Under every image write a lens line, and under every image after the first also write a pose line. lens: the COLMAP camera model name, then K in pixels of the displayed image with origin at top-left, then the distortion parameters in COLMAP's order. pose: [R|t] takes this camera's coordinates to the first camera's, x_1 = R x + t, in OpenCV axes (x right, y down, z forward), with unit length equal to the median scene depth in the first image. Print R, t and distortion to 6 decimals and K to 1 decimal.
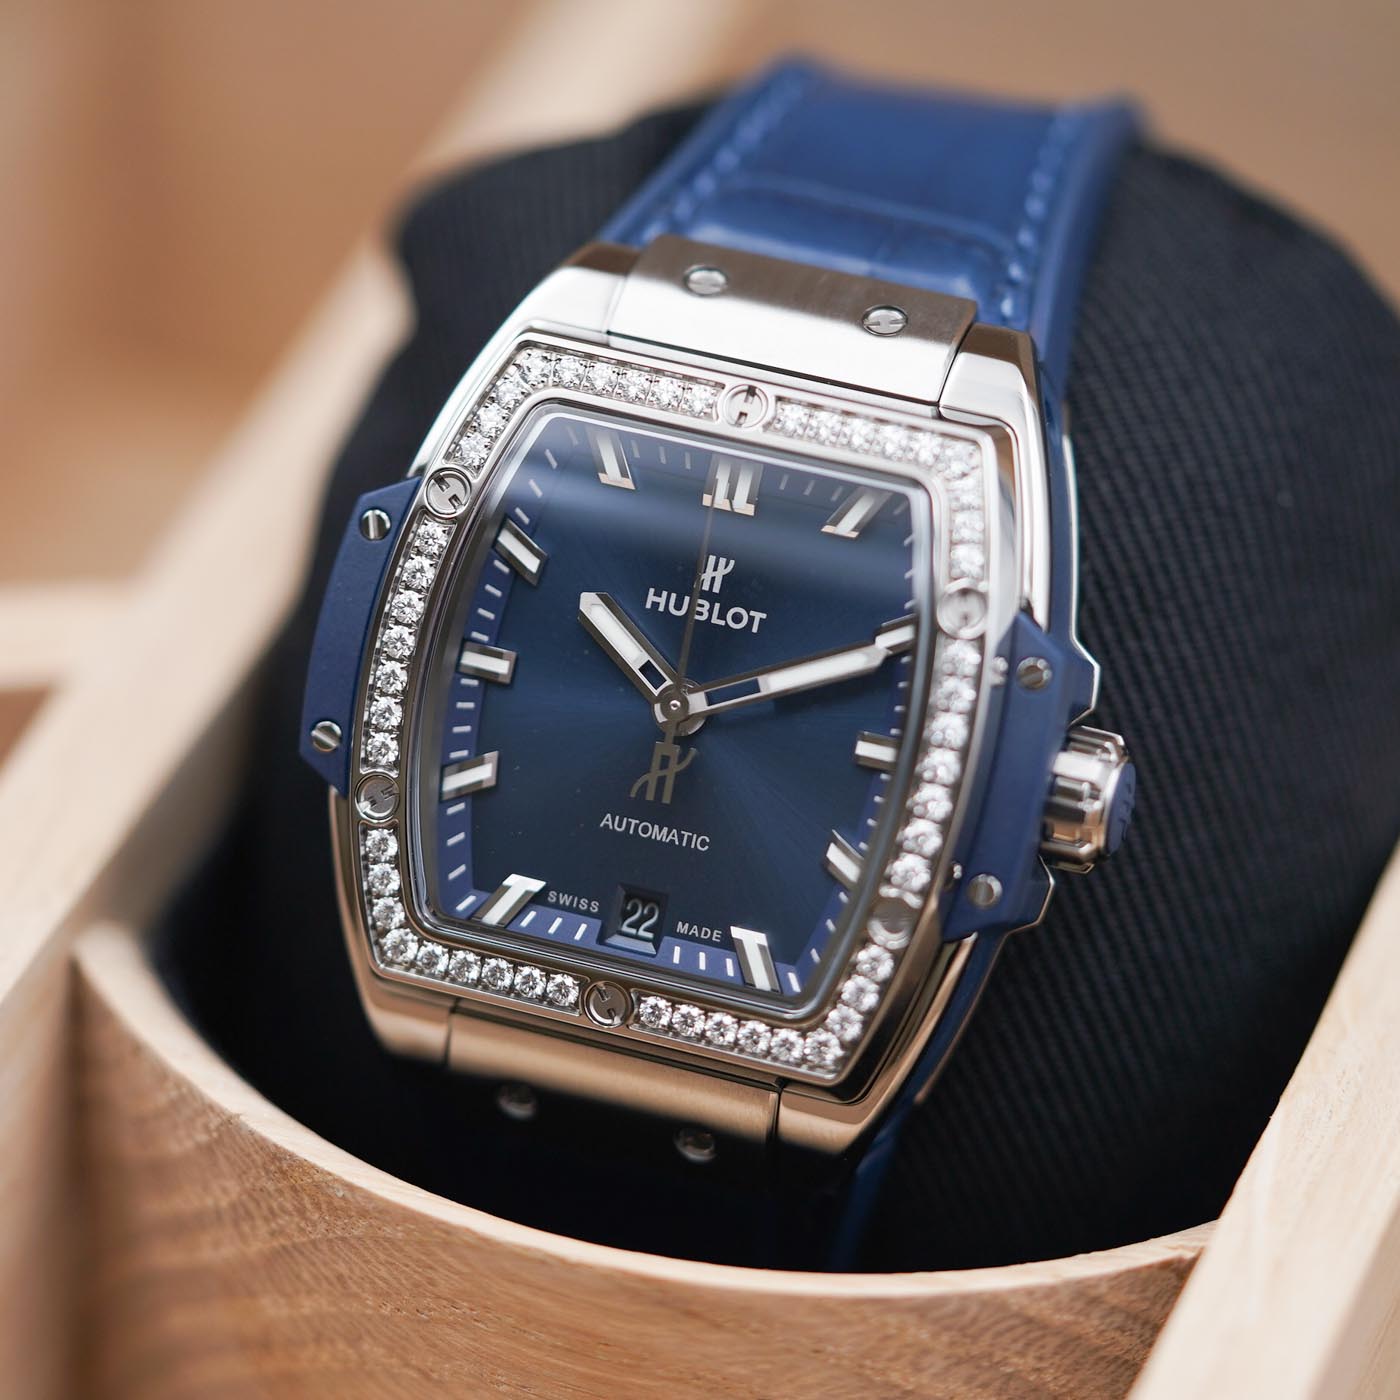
lens RADIAL K [[7861.6, 0, 661.3], [0, 7861.6, 754.8], [0, 0, 1]] dist [0.357972, 0.000000]
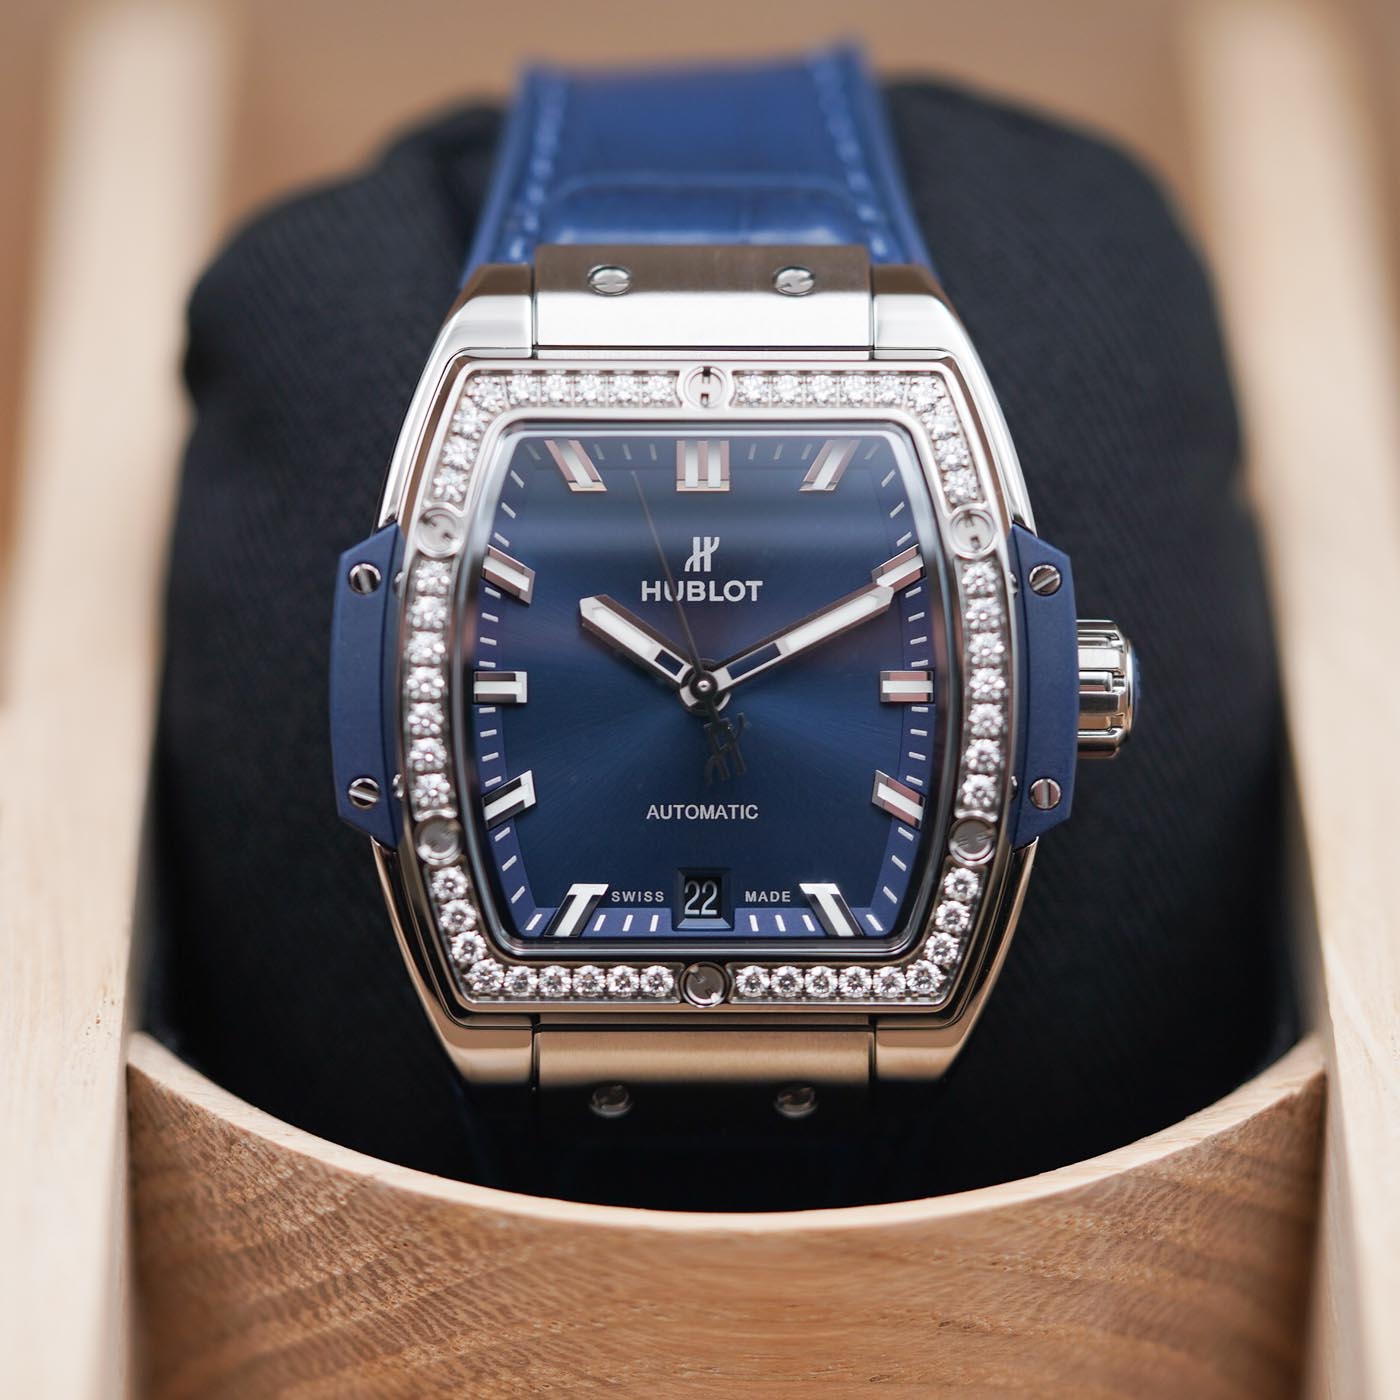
lens RADIAL K [[7861.6, 0, 659.8], [0, 7861.6, 721.2], [0, 0, 1]] dist [0.357972, 0.000000]
pose [[0.938666, -0.216779, 0.268164, -0.278826], [0.218938, 0.975486, 0.022205, -0.025755], [-0.266404, 0.037868, 0.963117, 0.013450]]
